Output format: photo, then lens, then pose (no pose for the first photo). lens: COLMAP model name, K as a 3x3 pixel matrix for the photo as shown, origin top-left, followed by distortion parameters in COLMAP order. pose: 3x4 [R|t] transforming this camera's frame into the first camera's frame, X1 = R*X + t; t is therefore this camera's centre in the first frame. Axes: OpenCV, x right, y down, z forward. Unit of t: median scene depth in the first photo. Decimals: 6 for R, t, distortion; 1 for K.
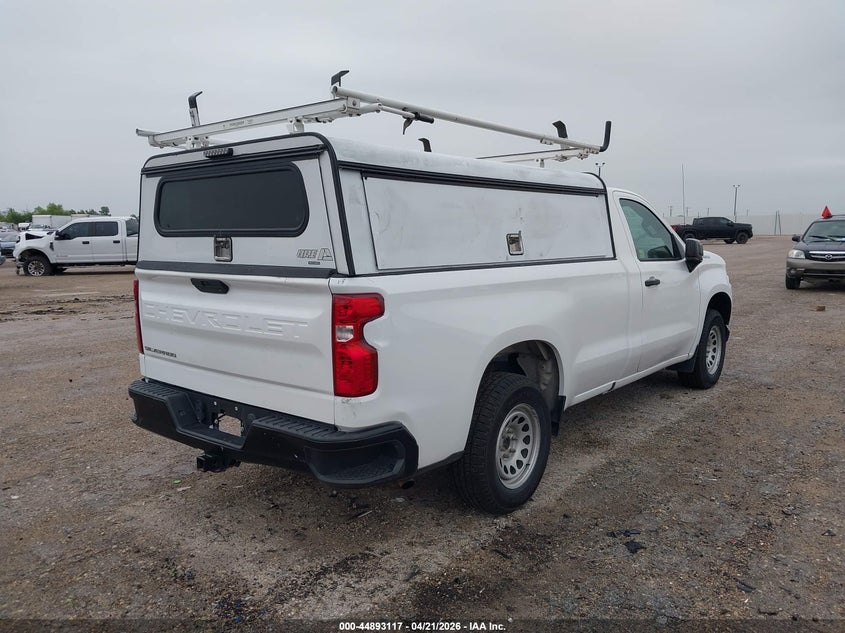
lens RADIAL K [[679.1, 0, 419.3], [0, 679.1, 316.1], [0, 0, 1]] dist [-0.006933, -0.006793]
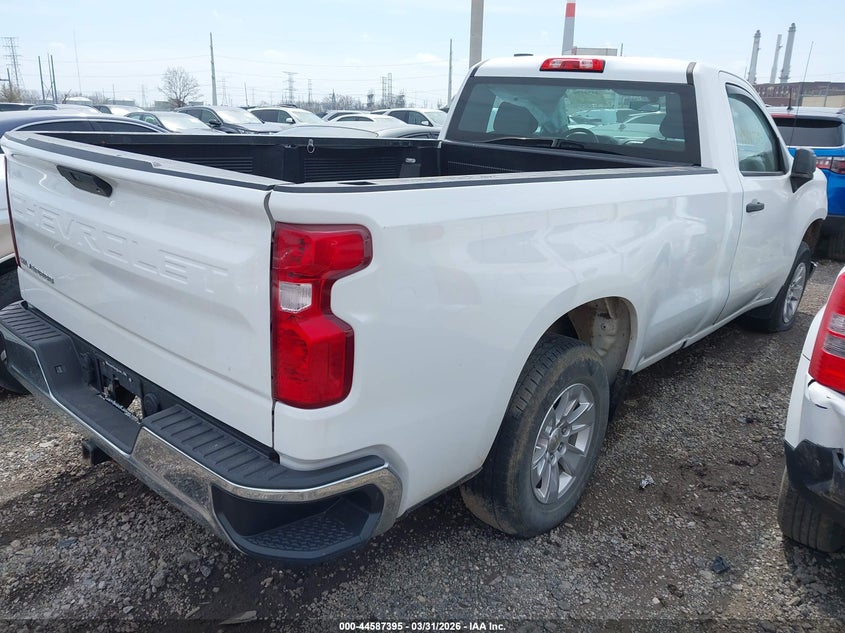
lens RADIAL K [[679.1, 0, 419.3], [0, 679.1, 316.1], [0, 0, 1]] dist [-0.006933, -0.006793]
pose [[0.997364, 0.072316, 0.005970, -0.011468], [-0.072268, 0.982552, 0.171374, -0.048290], [0.006527, -0.171353, 0.985188, 0.391727]]
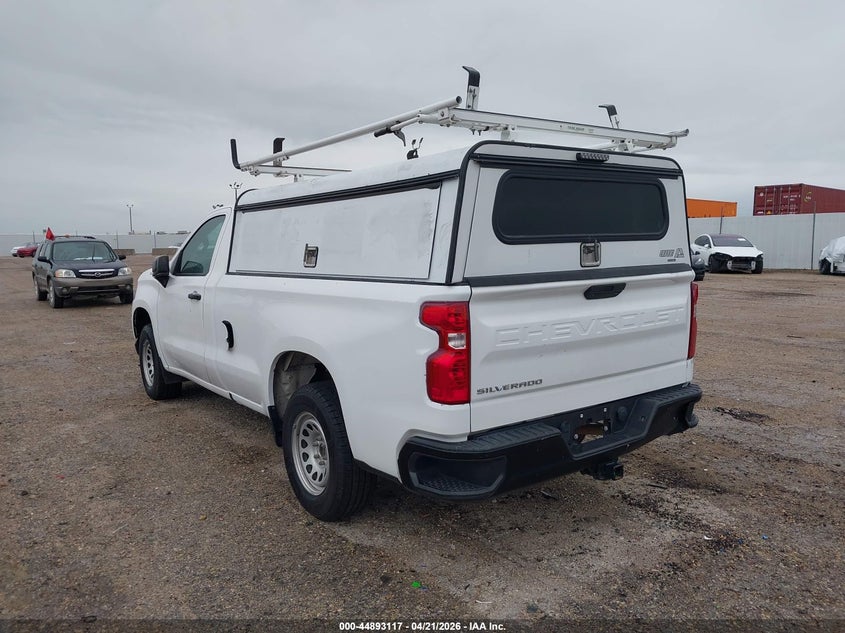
lens RADIAL K [[679.1, 0, 419.3], [0, 679.1, 316.1], [0, 0, 1]] dist [-0.006933, -0.006793]
pose [[0.233884, -0.103208, 0.966771, -1.305620], [0.138564, 0.987738, 0.071925, -0.114429], [-0.962340, 0.117137, 0.245317, 1.001745]]
